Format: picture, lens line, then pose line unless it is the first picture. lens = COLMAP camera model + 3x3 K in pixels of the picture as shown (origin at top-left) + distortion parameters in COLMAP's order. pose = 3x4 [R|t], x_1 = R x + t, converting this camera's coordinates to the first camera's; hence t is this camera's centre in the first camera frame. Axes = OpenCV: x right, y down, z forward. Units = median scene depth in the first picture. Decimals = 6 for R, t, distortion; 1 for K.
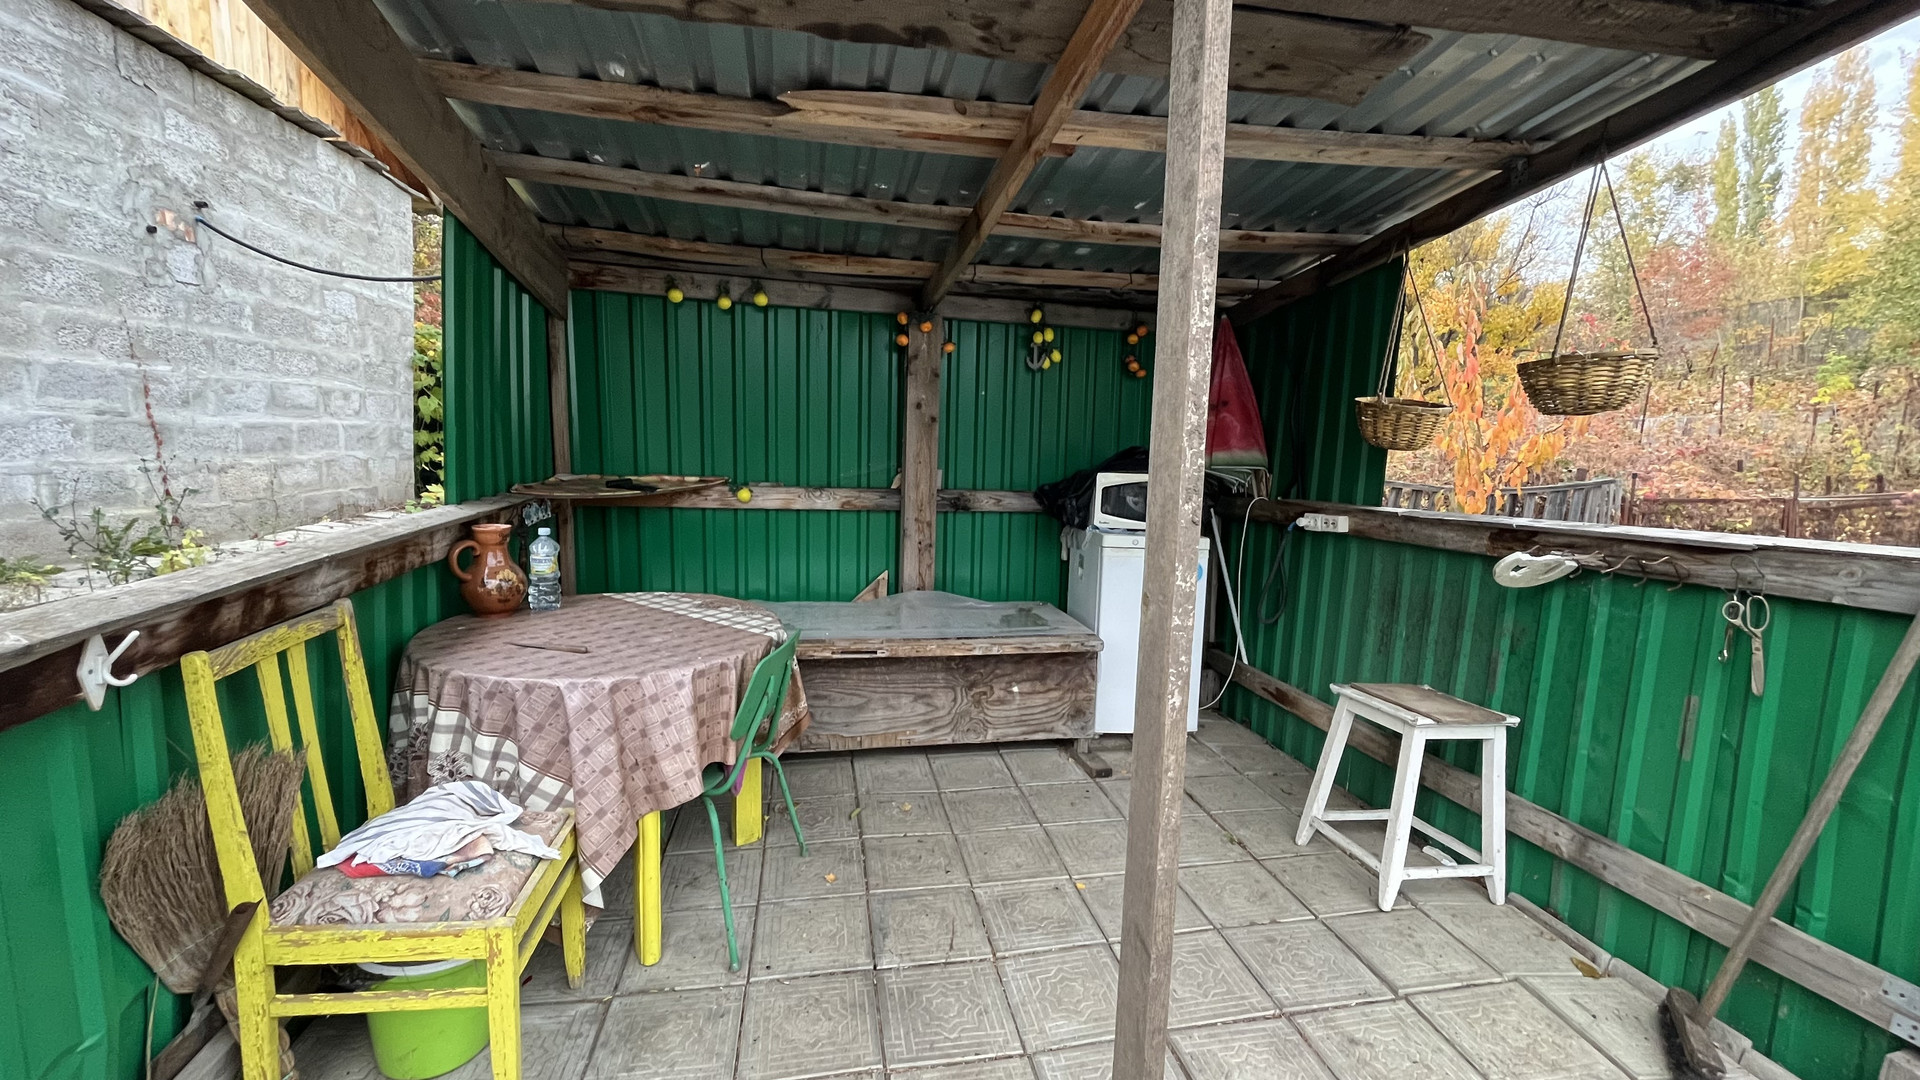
lens RADIAL K [[777.7, 0, 960.0], [0, 777.7, 540.0], [0, 0, 1]] dist [-0.001599, -0.000498]
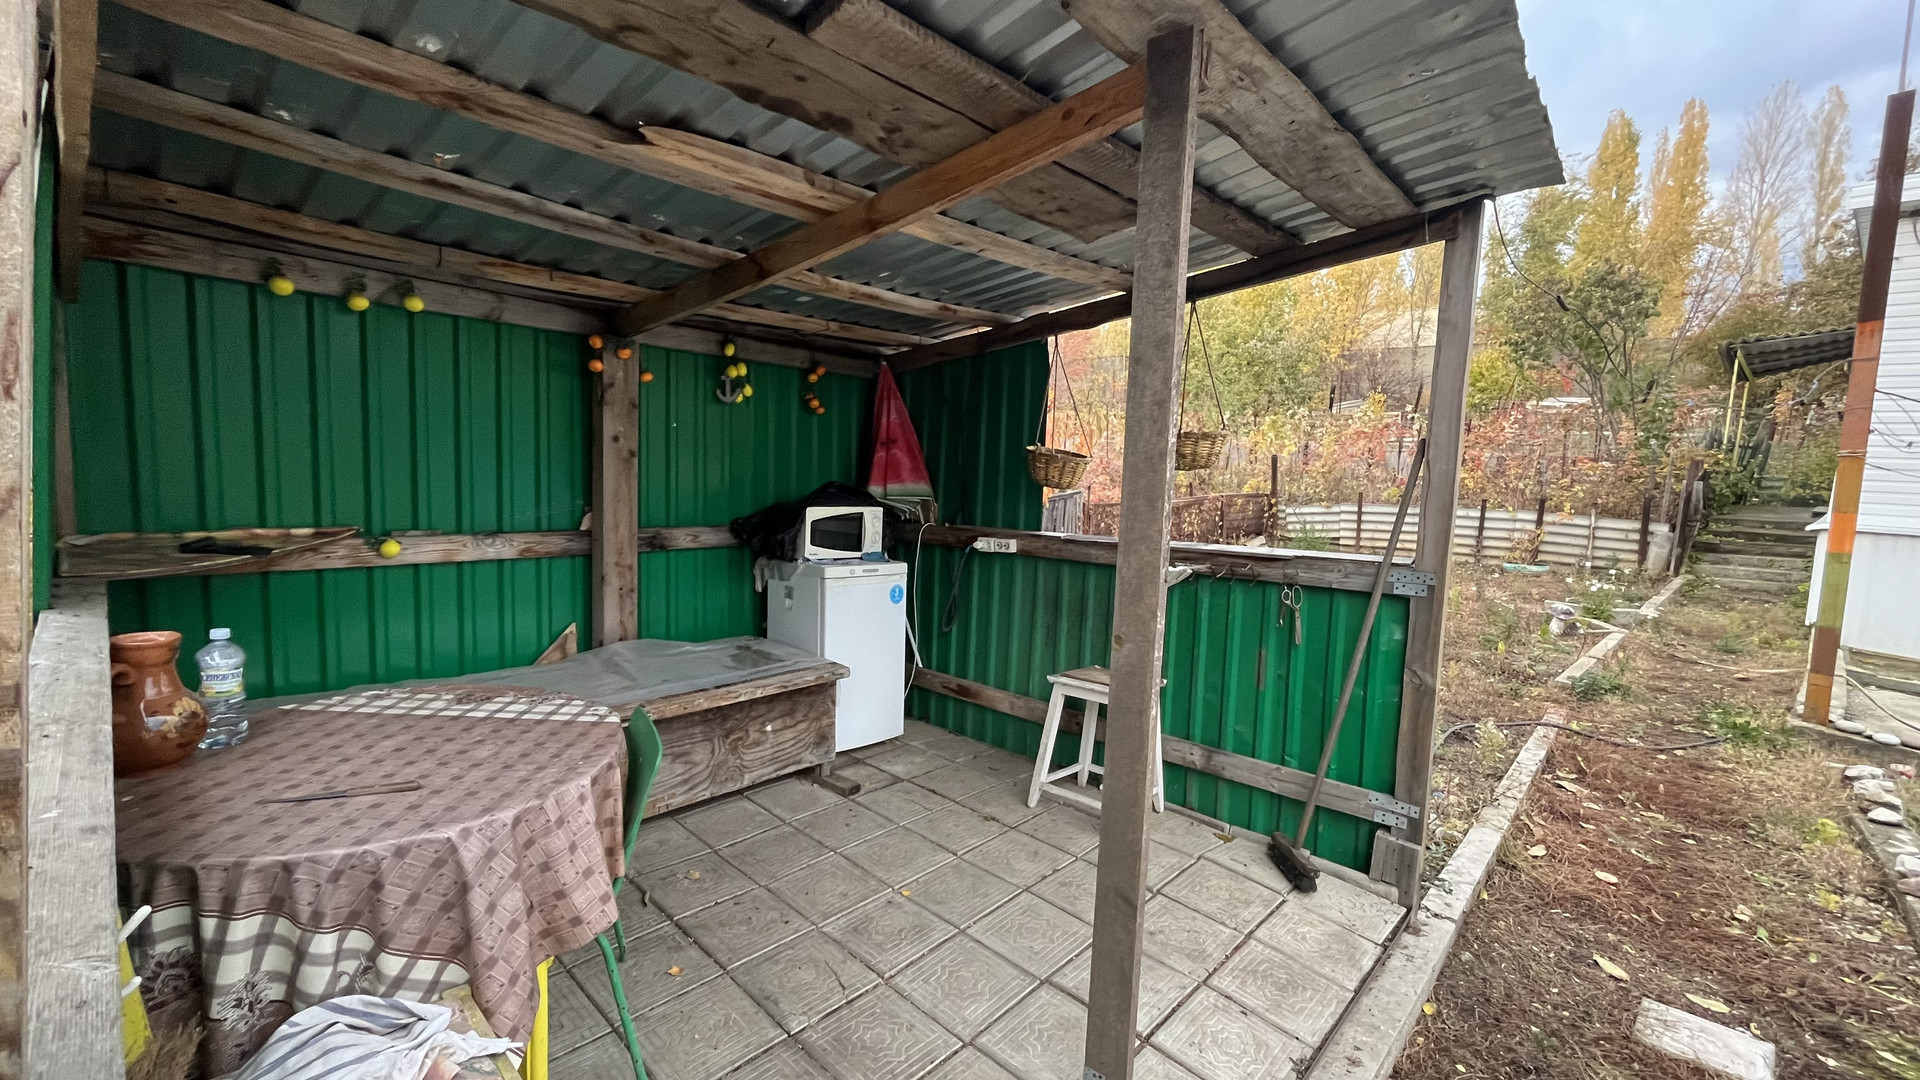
lens RADIAL K [[777.7, 0, 960.0], [0, 777.7, 540.0], [0, 0, 1]] dist [-0.001599, -0.000498]
pose [[0.809058, -0.053284, 0.585309, -0.320869], [0.055561, 0.998356, 0.014086, -0.054358], [-0.585097, 0.021124, 0.810688, 0.037305]]
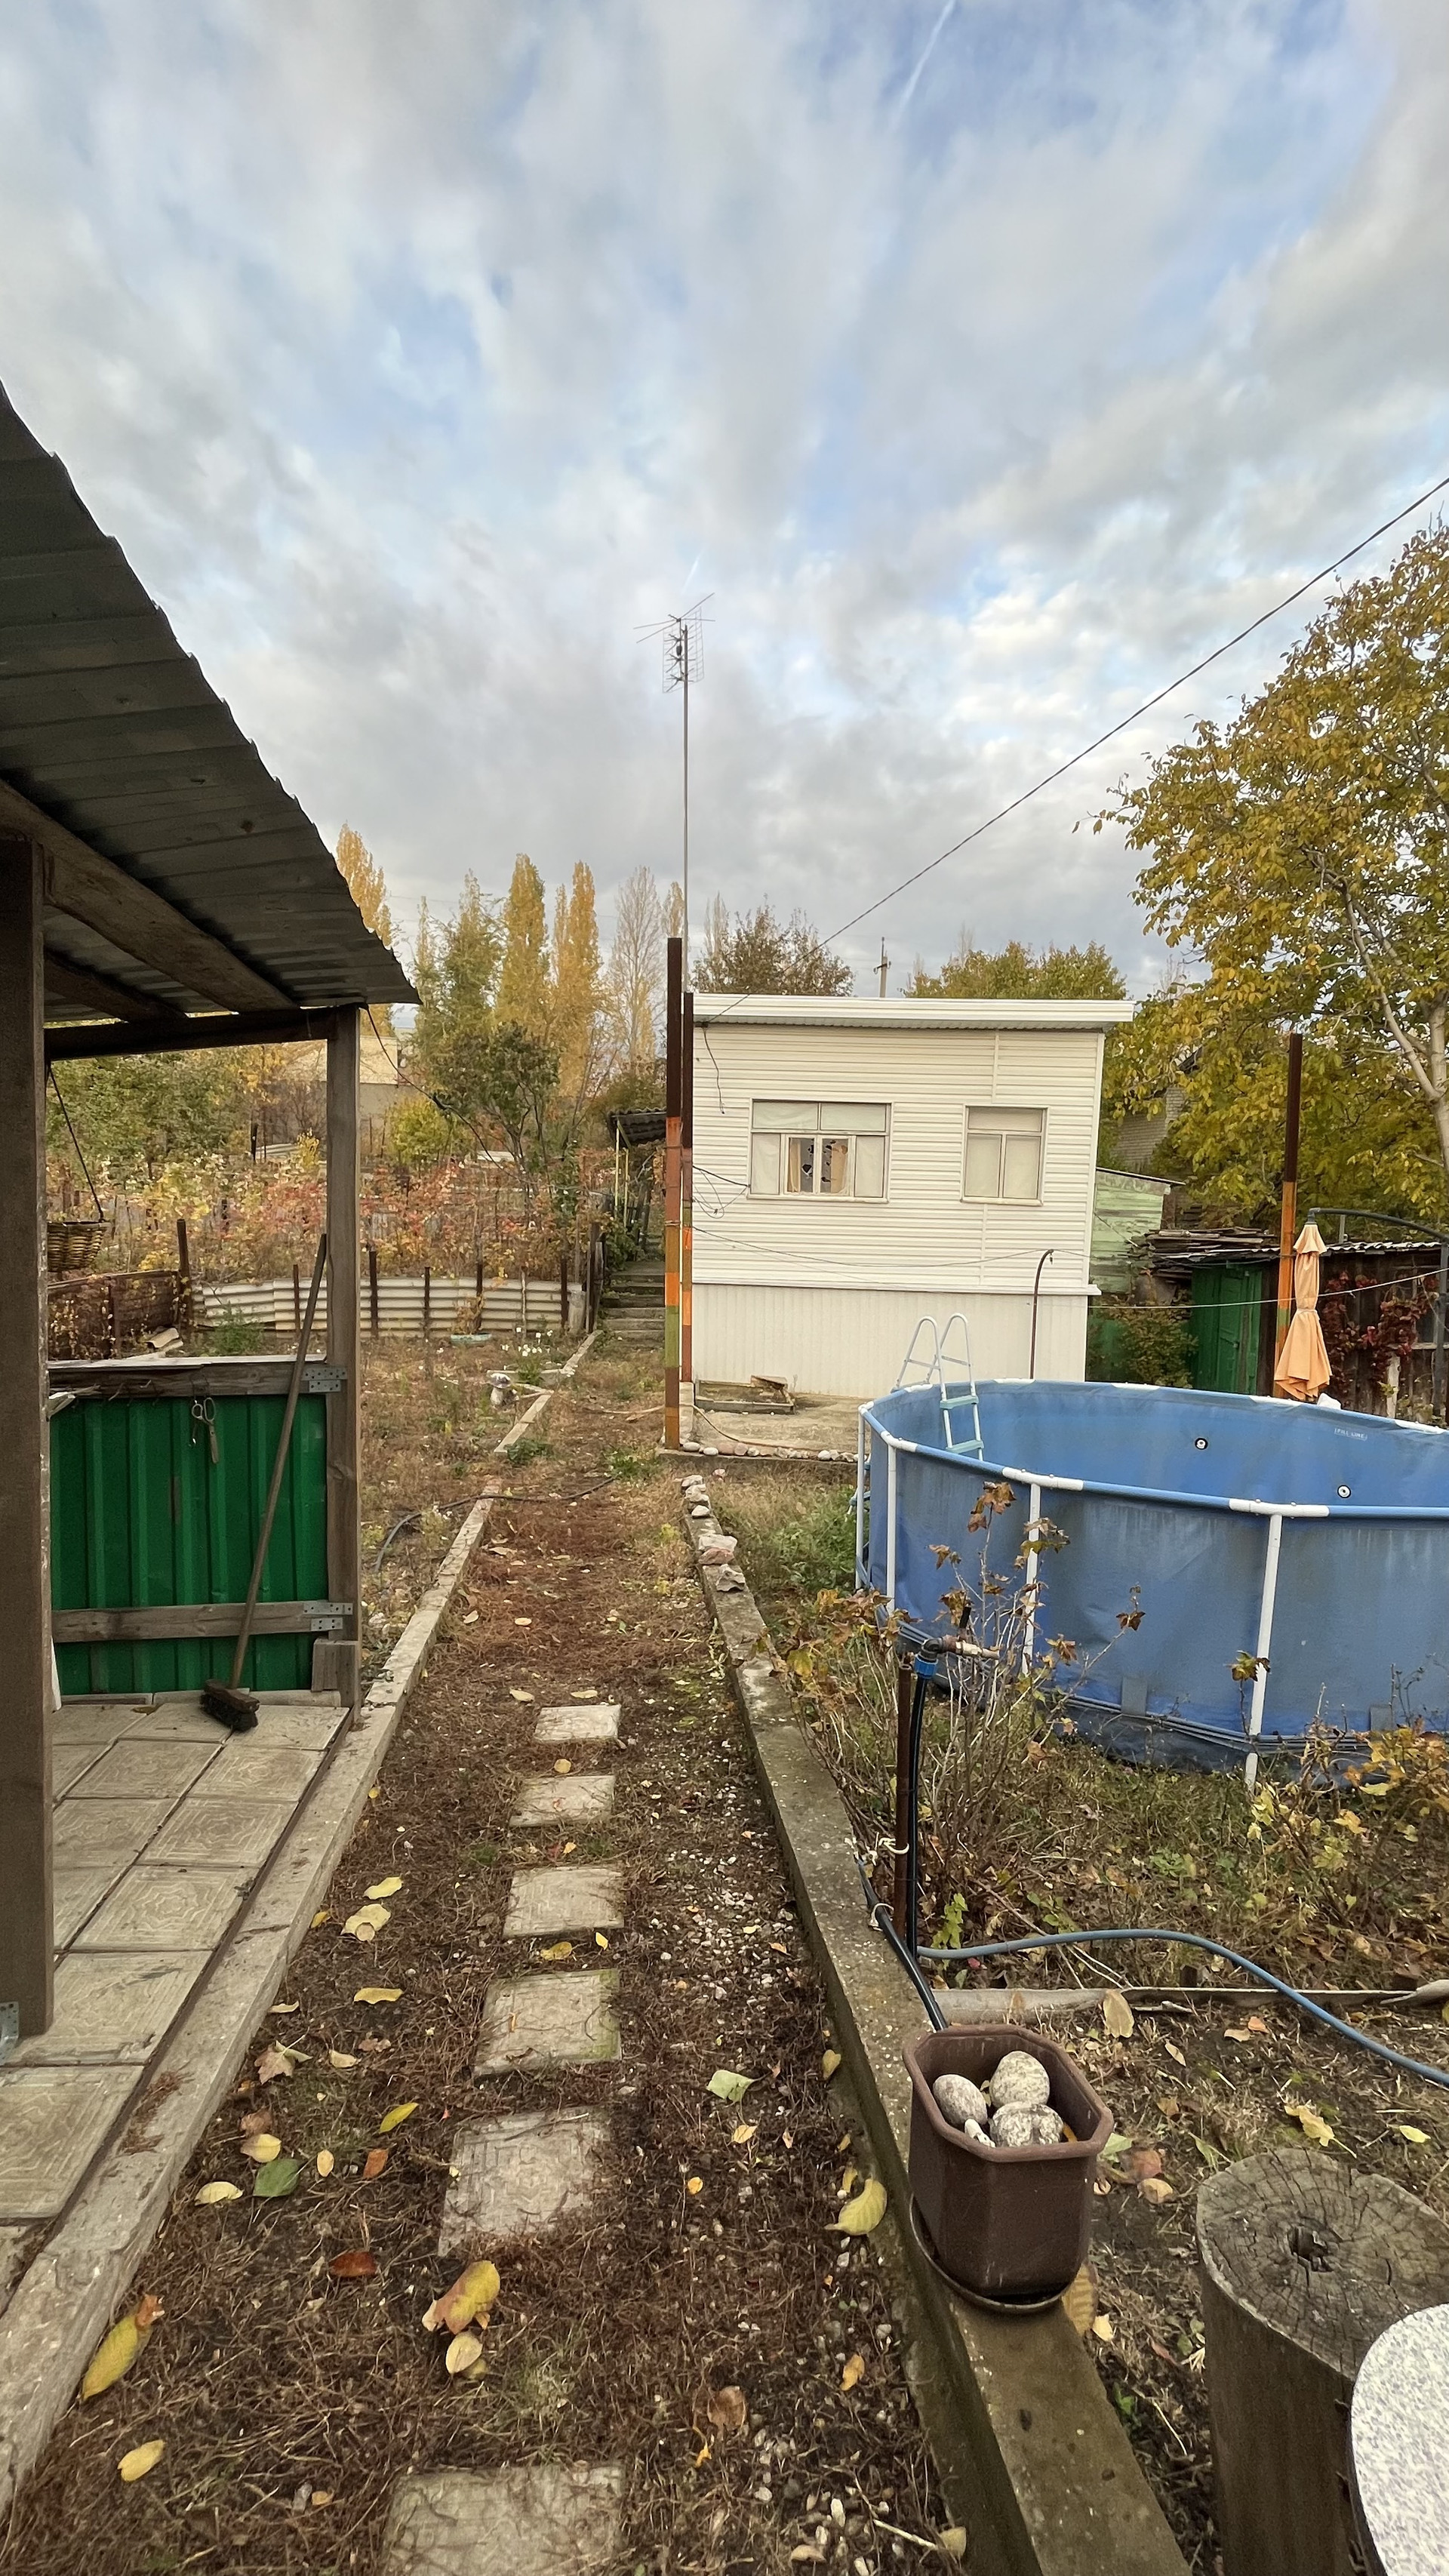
lens RADIAL K [[1043.4, 0, 724.5], [0, 1043.4, 1288.0], [0, 0, 1]] dist [-0.001599, -0.000498]
pose [[0.083816, -0.066393, 0.994267, -0.520078], [0.110067, 0.992289, 0.056982, -0.085231], [-0.990384, 0.104660, 0.090477, -0.112301]]
